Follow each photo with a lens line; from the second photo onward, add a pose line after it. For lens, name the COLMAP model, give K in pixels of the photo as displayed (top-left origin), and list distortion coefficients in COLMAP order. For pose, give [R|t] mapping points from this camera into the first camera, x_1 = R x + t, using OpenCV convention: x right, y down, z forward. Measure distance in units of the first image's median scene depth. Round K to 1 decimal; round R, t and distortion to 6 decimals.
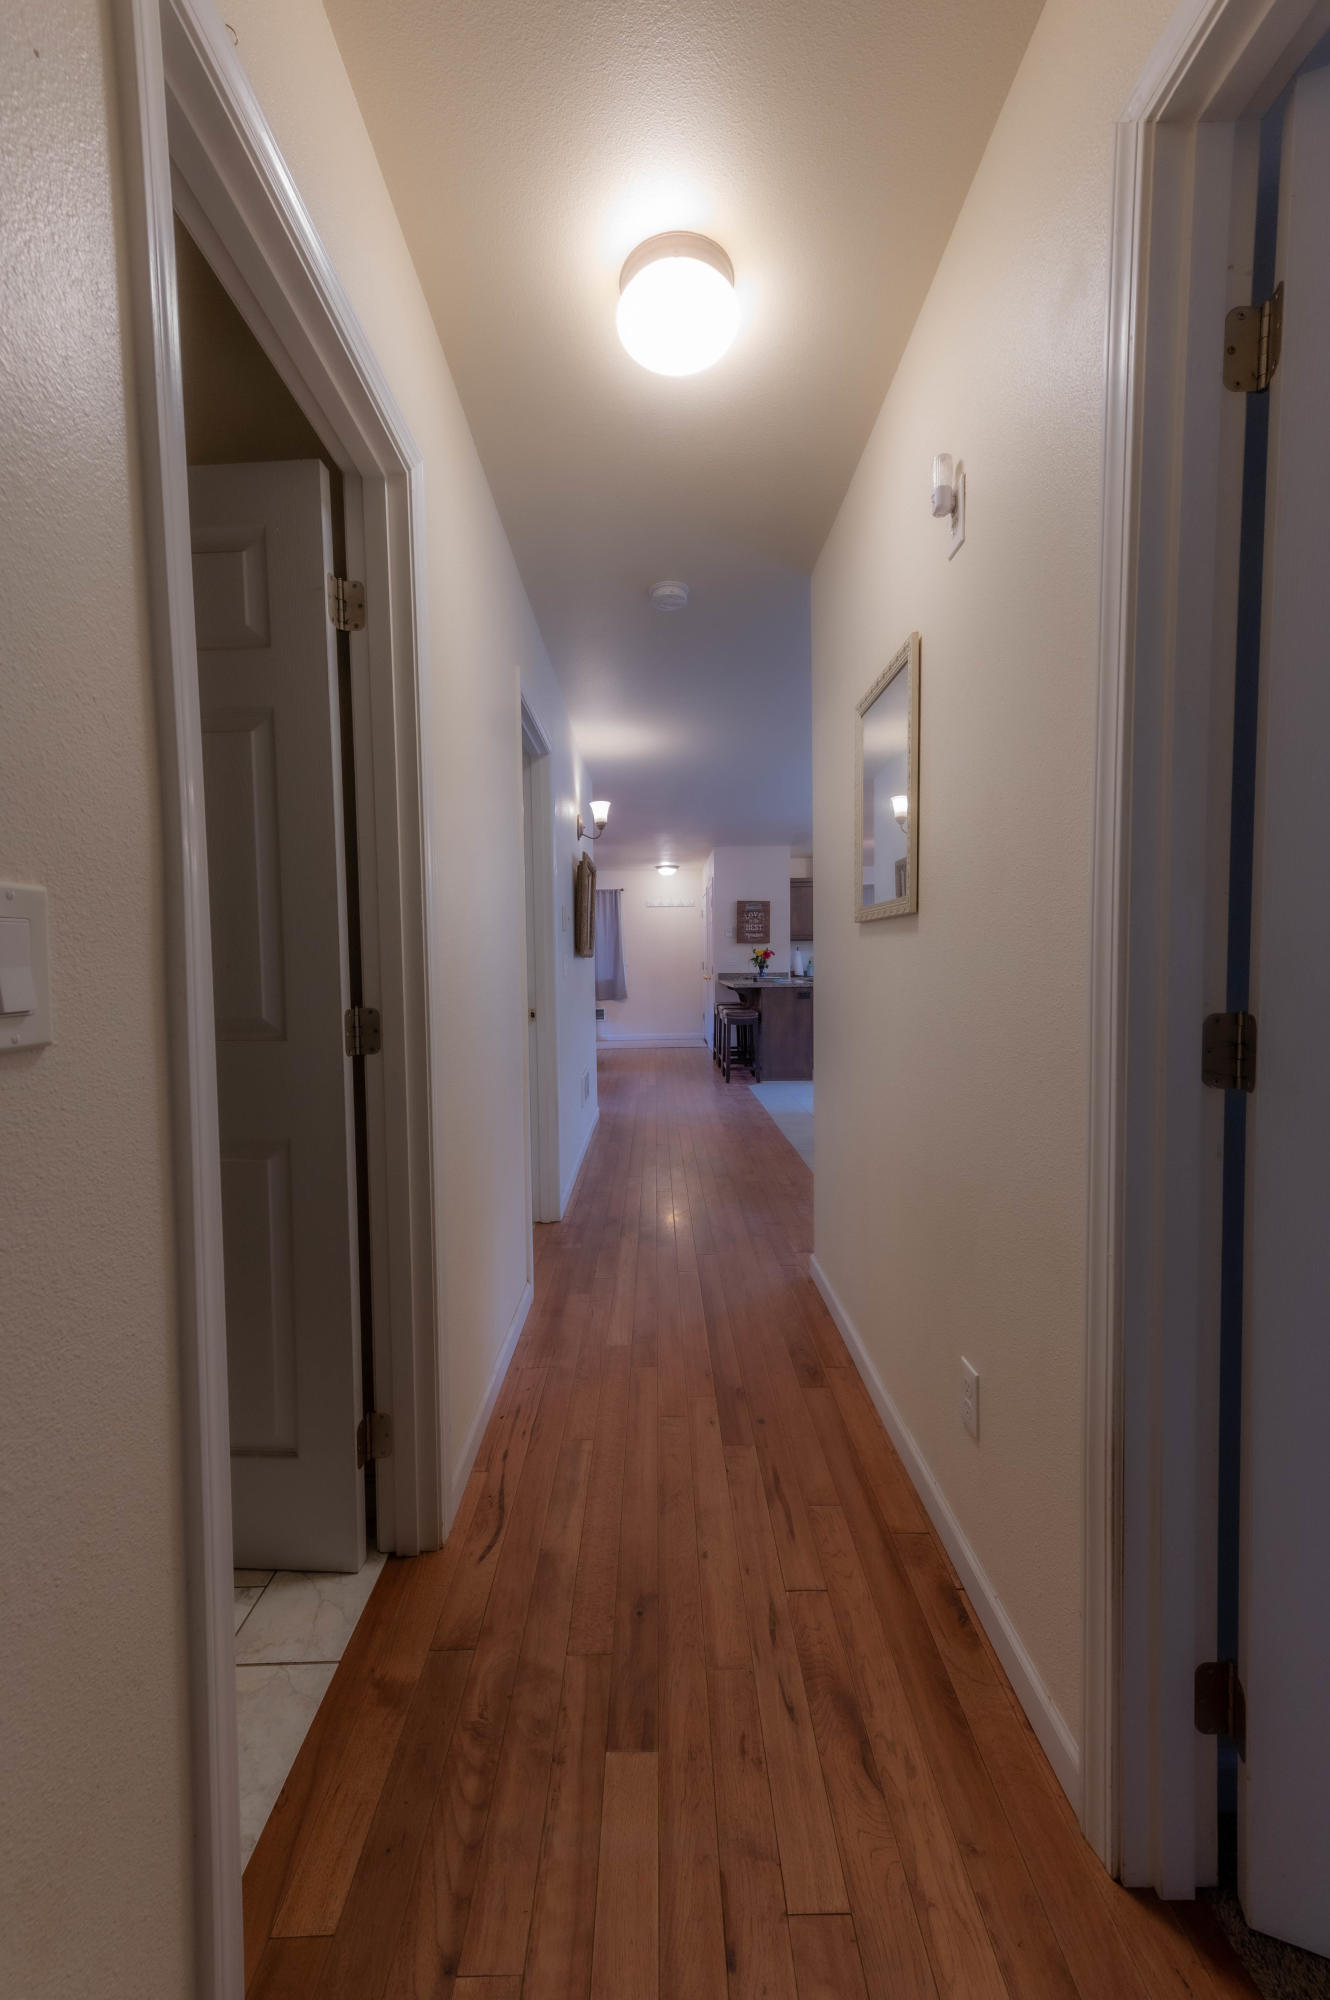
lens RADIAL K [[777.8, 0, 665.0], [0, 777.8, 1000.0], [0, 0, 1]] dist [0.020527, -0.001092]
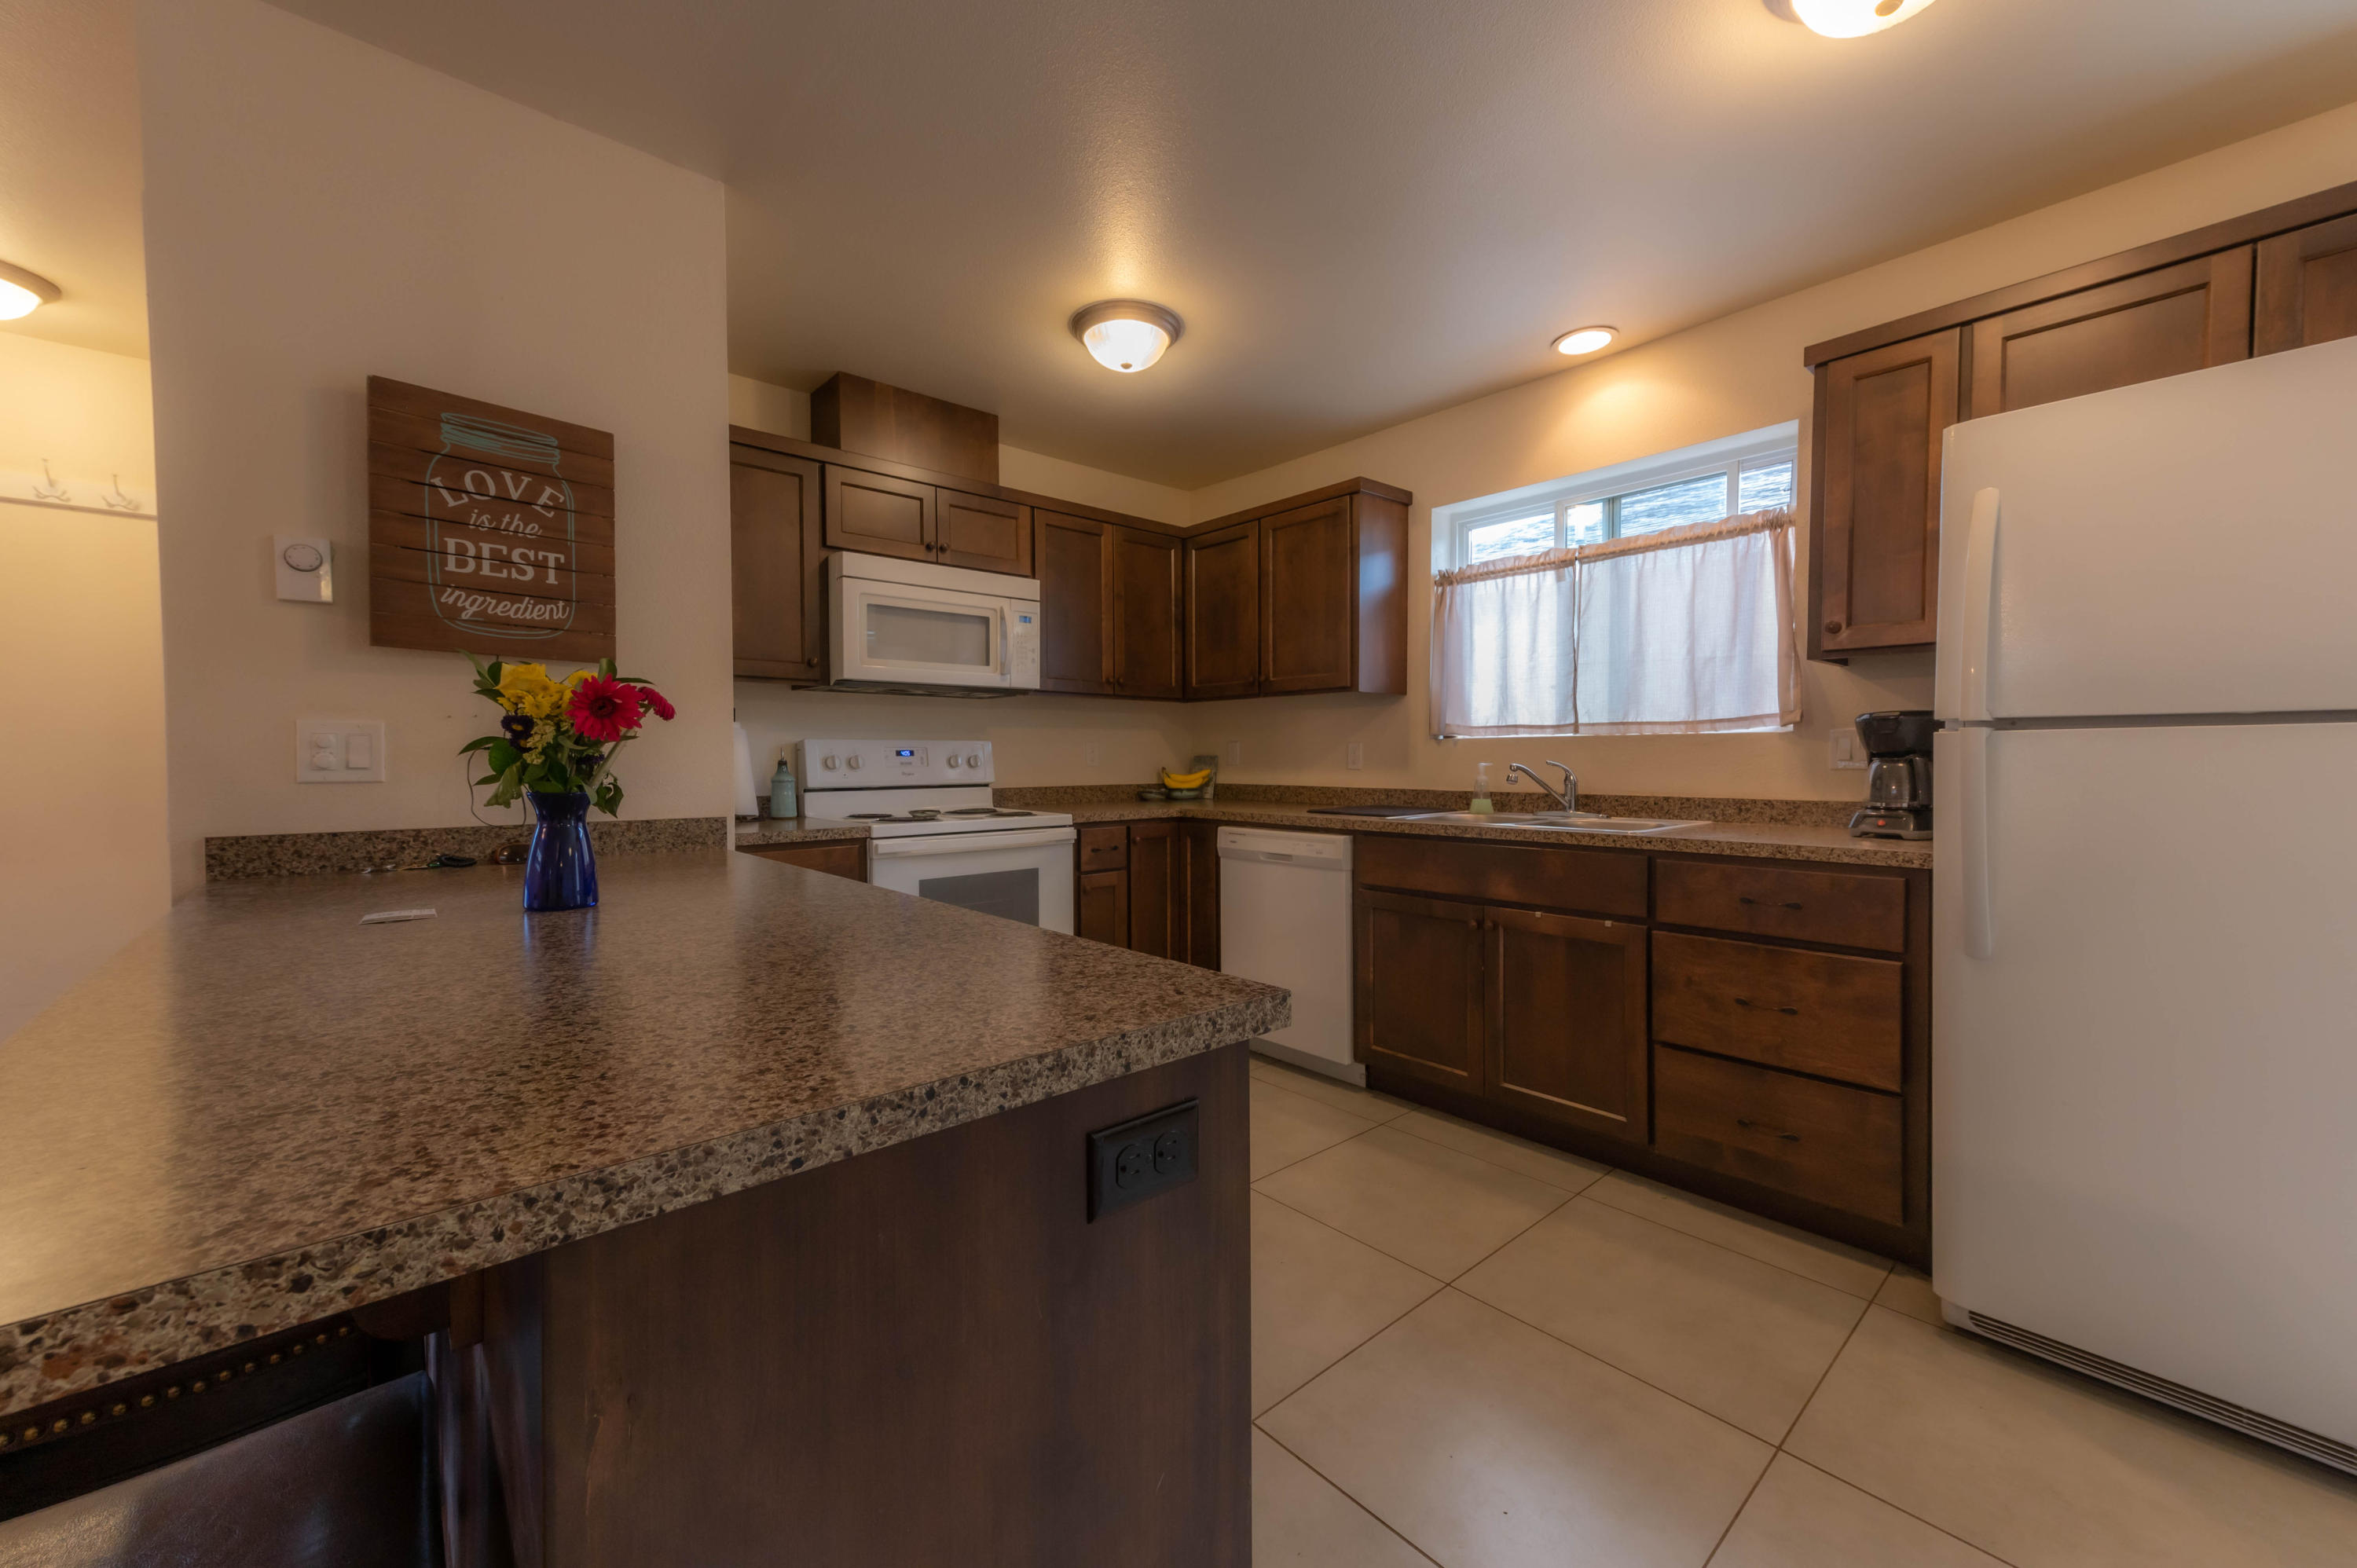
lens RADIAL K [[907.9, 0, 1179.7], [0, 907.9, 776.7], [0, 0, 1]] dist [0.026065, -0.003910]
pose [[0.755866, -0.002091, 0.654724, 0.095472], [0.023729, 0.999425, -0.024202, -0.038396], [-0.654297, 0.033830, 0.755481, 0.764967]]
